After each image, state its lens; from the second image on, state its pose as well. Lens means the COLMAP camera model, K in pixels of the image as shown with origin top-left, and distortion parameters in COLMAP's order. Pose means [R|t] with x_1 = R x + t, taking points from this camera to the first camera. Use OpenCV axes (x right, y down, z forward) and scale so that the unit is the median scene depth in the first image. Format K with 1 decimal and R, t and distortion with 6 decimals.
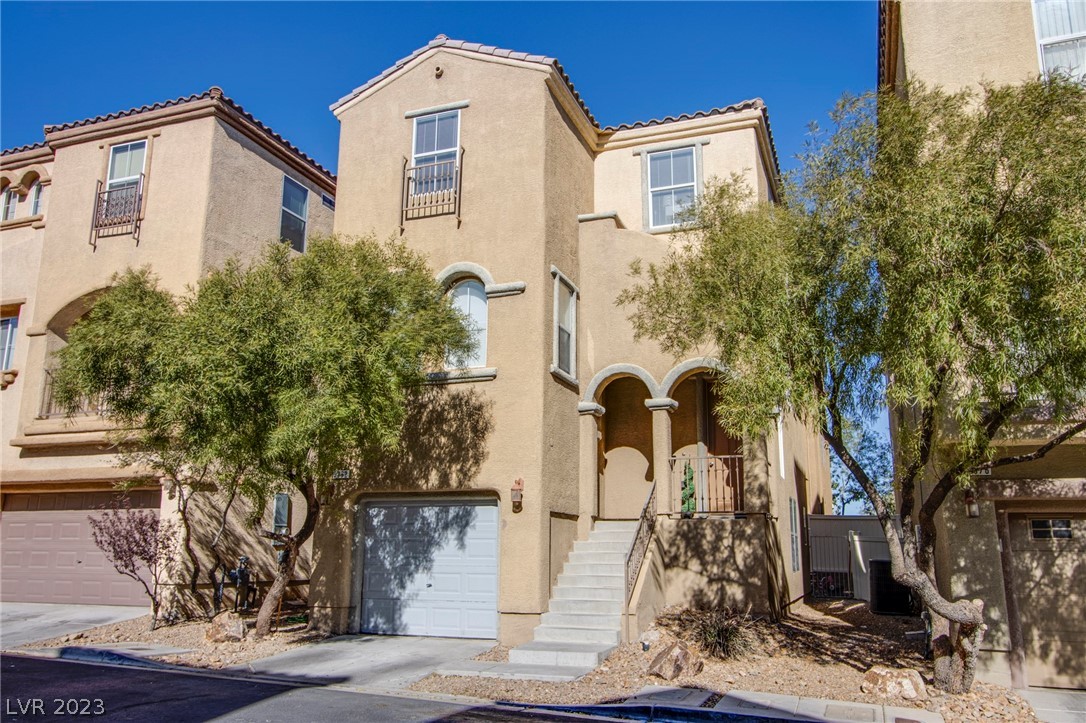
lens RADIAL K [[832.9, 0, 553.0], [0, 832.9, 360.6], [0, 0, 1]] dist [-0.021896, 0.040749]
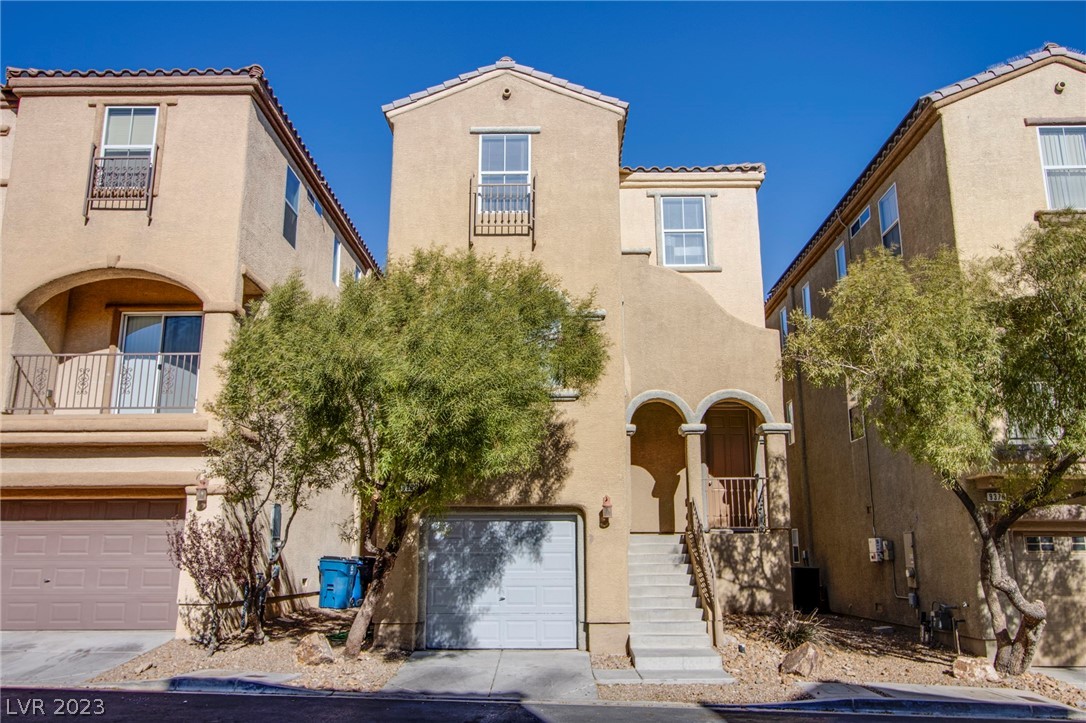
lens RADIAL K [[832.9, 0, 510.0], [0, 832.9, 357.0], [0, 0, 1]] dist [-0.021896, 0.040749]
pose [[0.943856, 0.068713, 0.323134, -0.471177], [-0.066456, 0.997626, -0.018028, -0.007013], [-0.323605, -0.004458, 0.946182, 0.032965]]
